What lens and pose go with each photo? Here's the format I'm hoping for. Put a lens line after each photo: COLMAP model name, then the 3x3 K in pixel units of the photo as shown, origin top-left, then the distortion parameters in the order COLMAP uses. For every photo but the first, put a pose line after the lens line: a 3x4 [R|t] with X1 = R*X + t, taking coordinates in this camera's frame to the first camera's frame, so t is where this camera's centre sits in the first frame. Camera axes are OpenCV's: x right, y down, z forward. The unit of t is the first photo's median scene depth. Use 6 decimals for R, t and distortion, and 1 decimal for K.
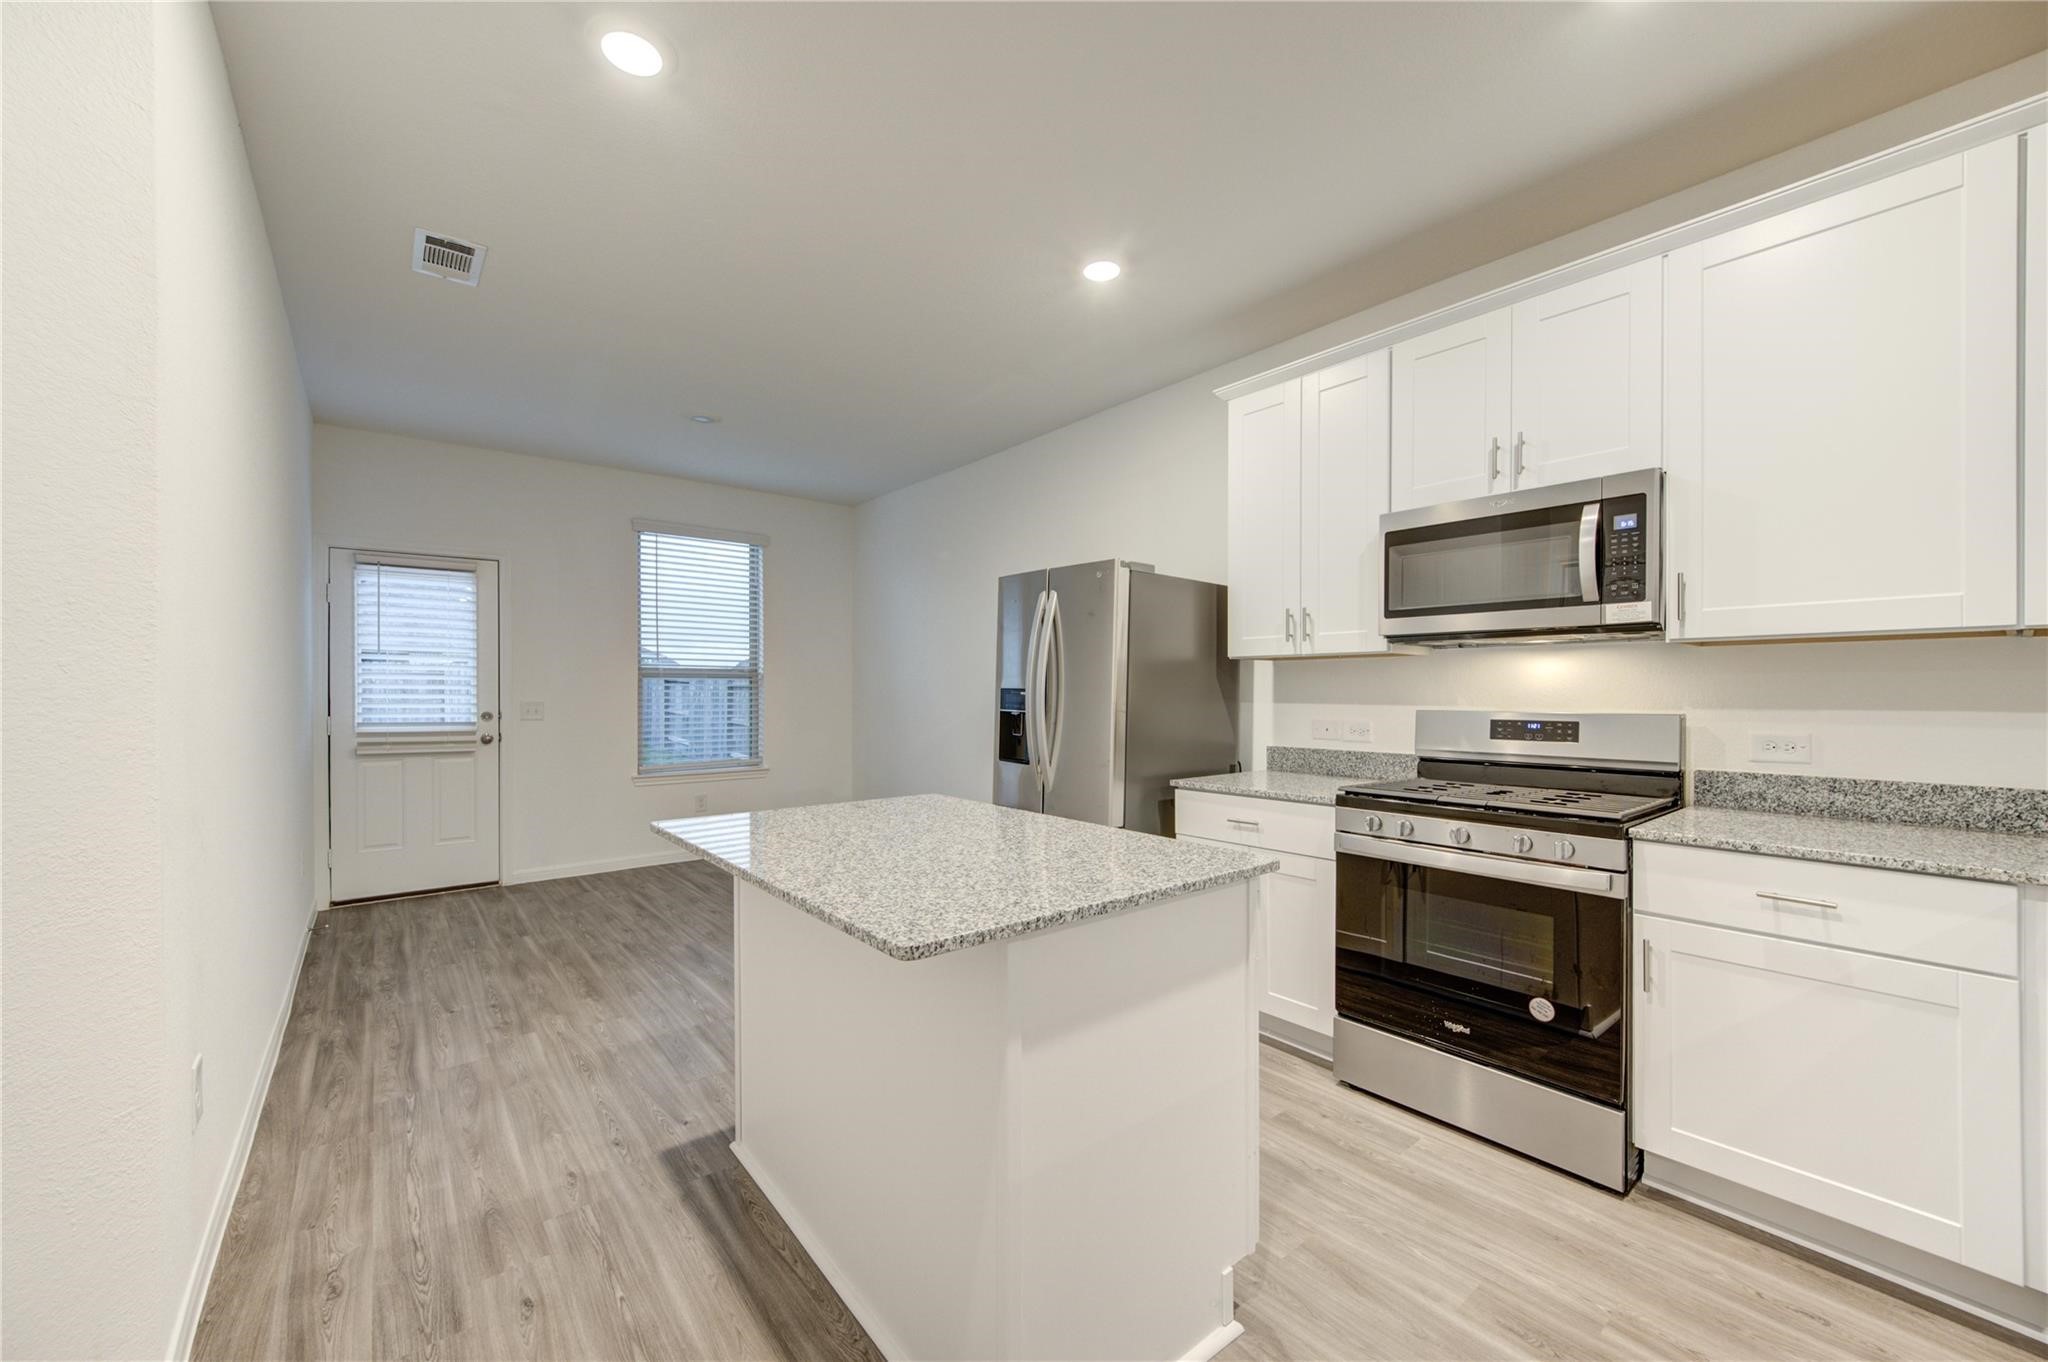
lens RADIAL K [[808.3, 0, 1034.2], [0, 808.3, 689.7], [0, 0, 1]] dist [0.005031, -0.002114]
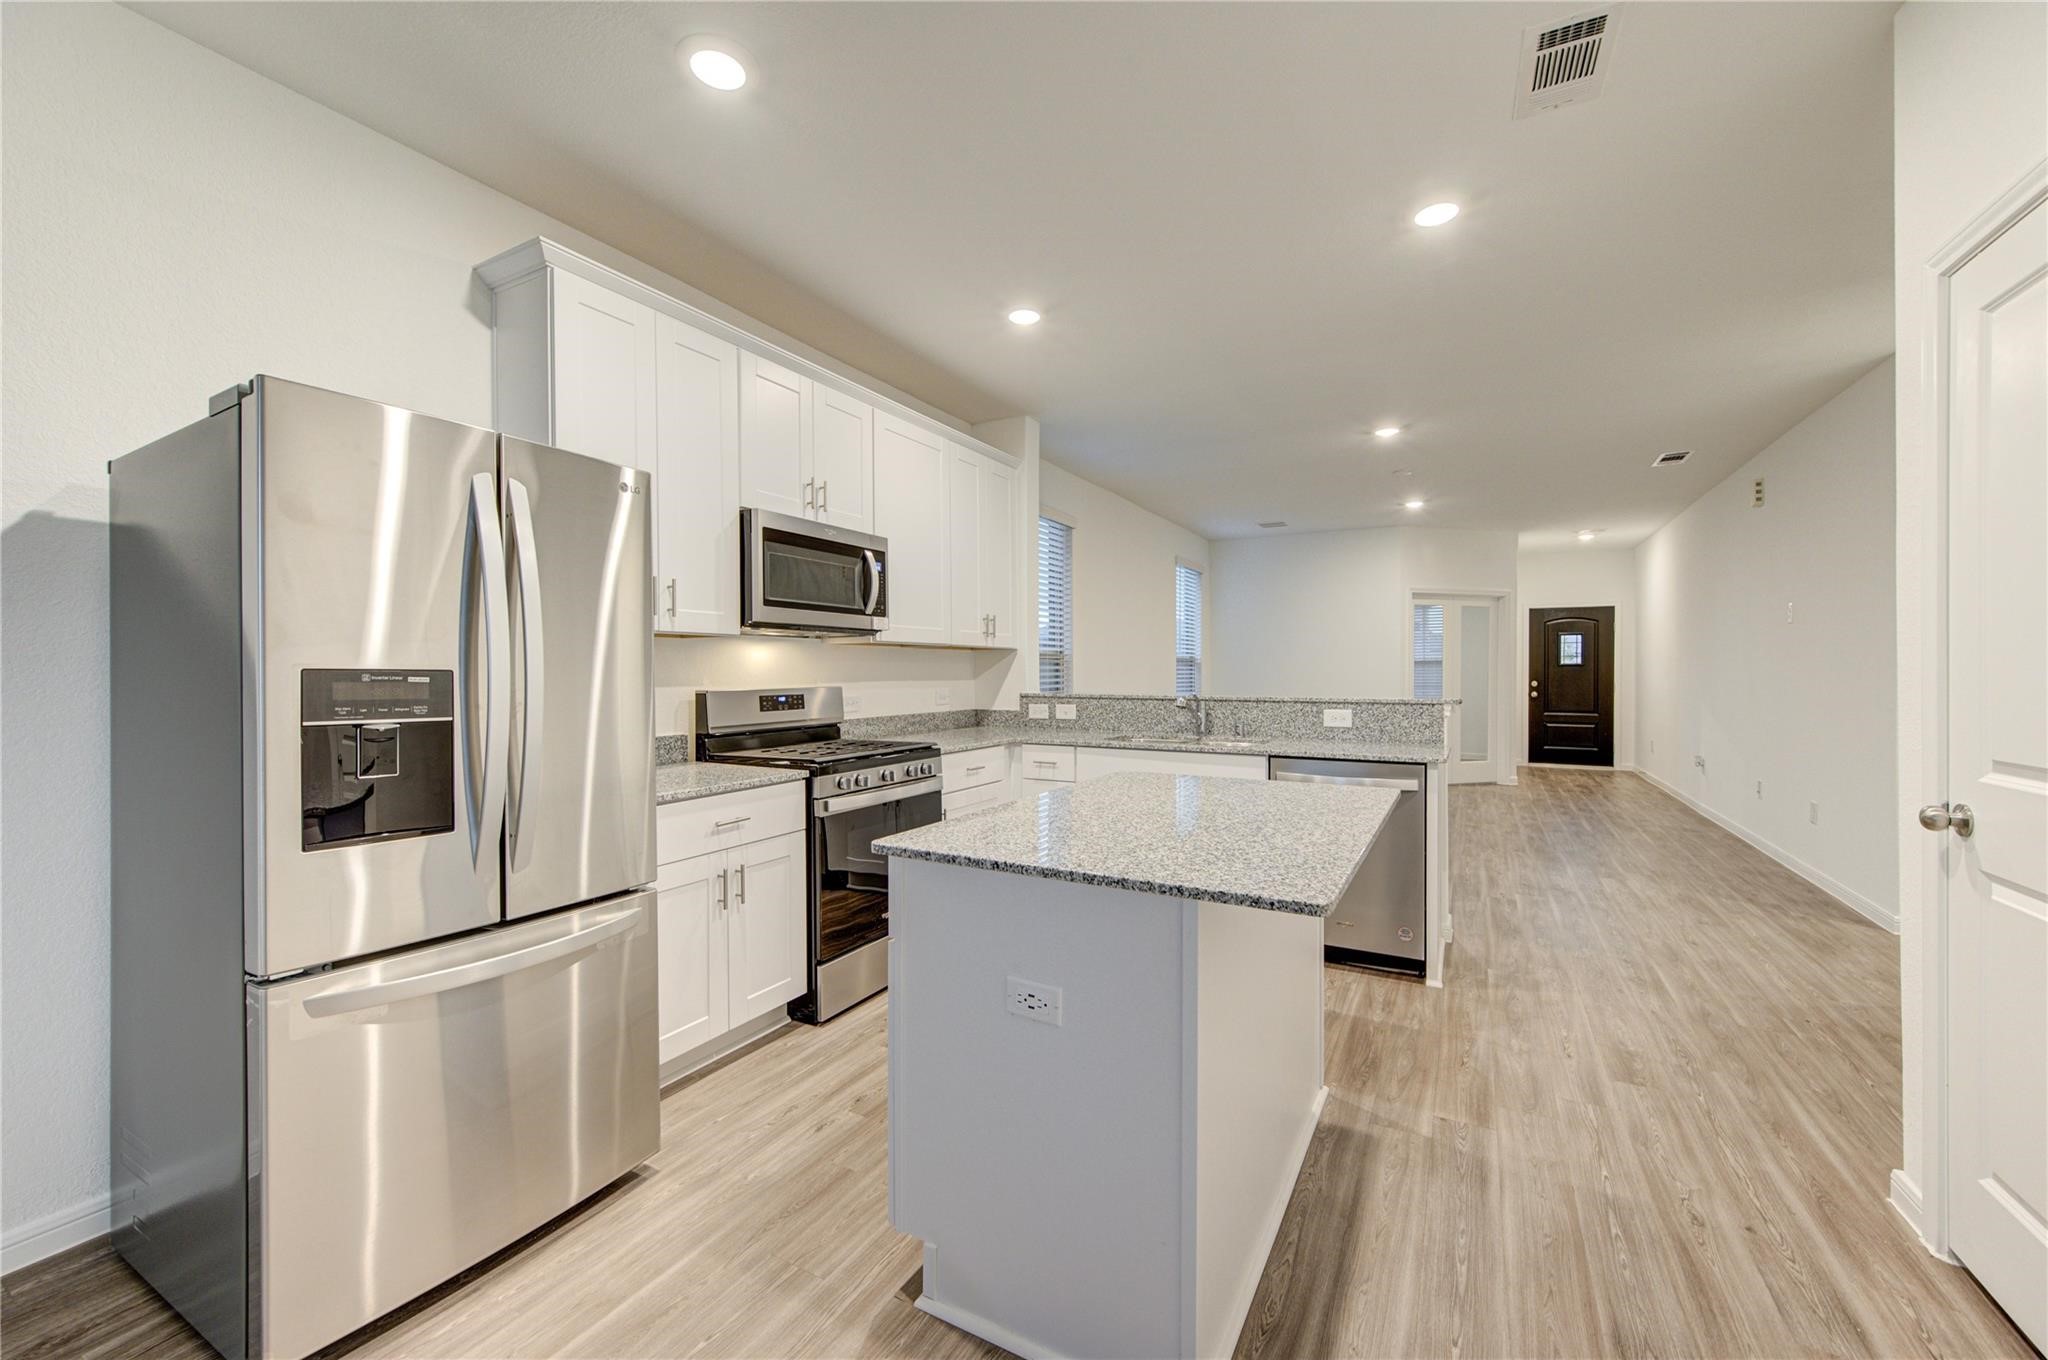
lens RADIAL K [[803.1, 0, 1024.0], [0, 803.1, 680.0], [0, 0, 1]] dist [0.001342, 0.000071]
pose [[-0.370501, -0.010987, 0.928767, -0.524034], [0.001872, 0.999919, 0.012575, -0.000990], [-0.928830, 0.006397, -0.370451, 0.804701]]
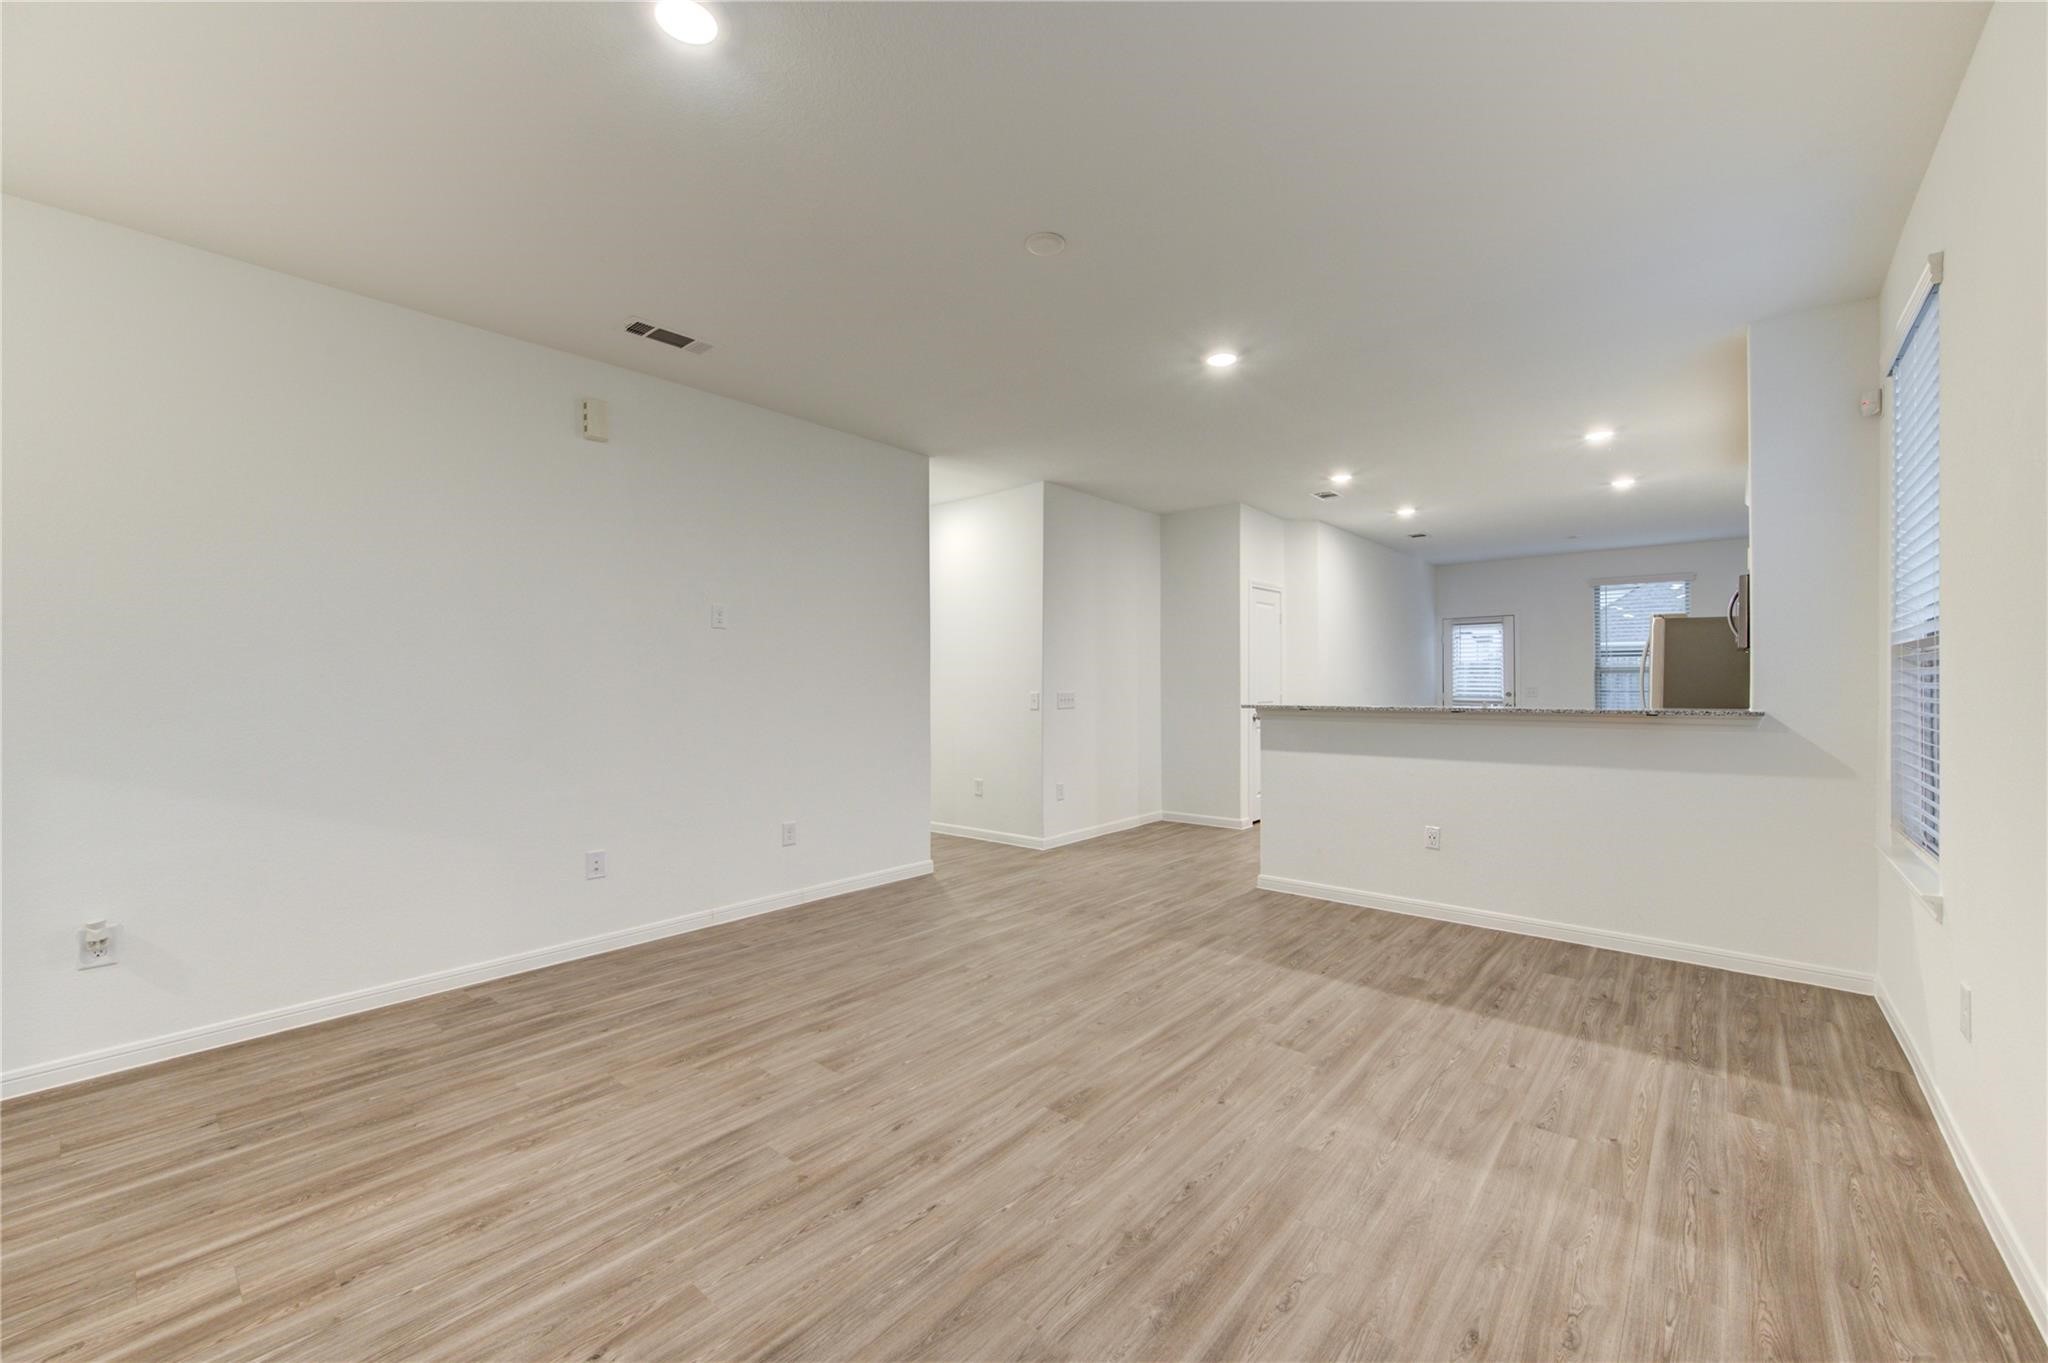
lens RADIAL K [[818.2, 0, 1021.6], [0, 818.2, 689.2], [0, 0, 1]] dist [0.002569, -0.000606]
pose [[0.175344, 0.010204, -0.984454, 1.521564], [-0.001300, 0.999948, 0.010133, 0.002119], [0.984506, -0.000496, 0.175348, -0.730713]]
